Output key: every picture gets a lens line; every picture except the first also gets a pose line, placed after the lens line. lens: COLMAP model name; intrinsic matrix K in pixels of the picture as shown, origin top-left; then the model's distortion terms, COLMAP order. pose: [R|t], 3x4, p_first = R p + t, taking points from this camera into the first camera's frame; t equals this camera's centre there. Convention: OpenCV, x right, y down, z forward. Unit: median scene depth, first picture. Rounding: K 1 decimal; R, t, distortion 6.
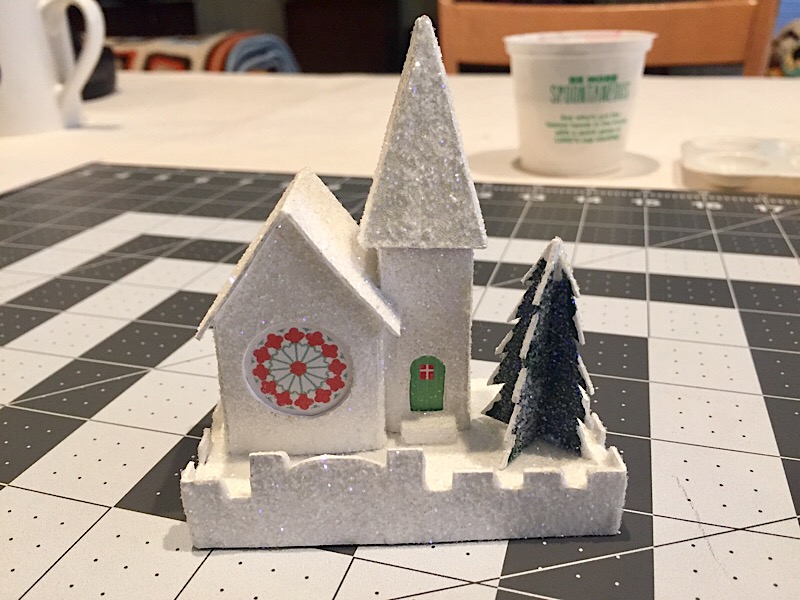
lens RADIAL K [[716.6, 0, 403.7], [0, 716.6, 299.7], [0, 0, 1]] dist [0.083232, -0.162513]
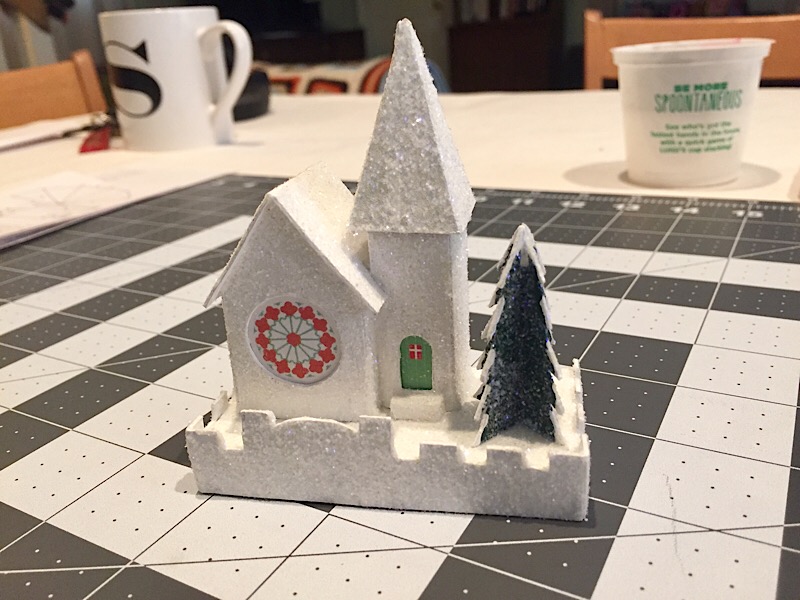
lens RADIAL K [[716.6, 0, 403.7], [0, 716.6, 299.7], [0, 0, 1]] dist [0.083232, -0.162513]
pose [[0.974953, 0.042768, -0.218261, 0.137205], [-0.048964, 0.998535, -0.023052, 0.027399], [0.216955, 0.033162, 0.975618, -0.025501]]
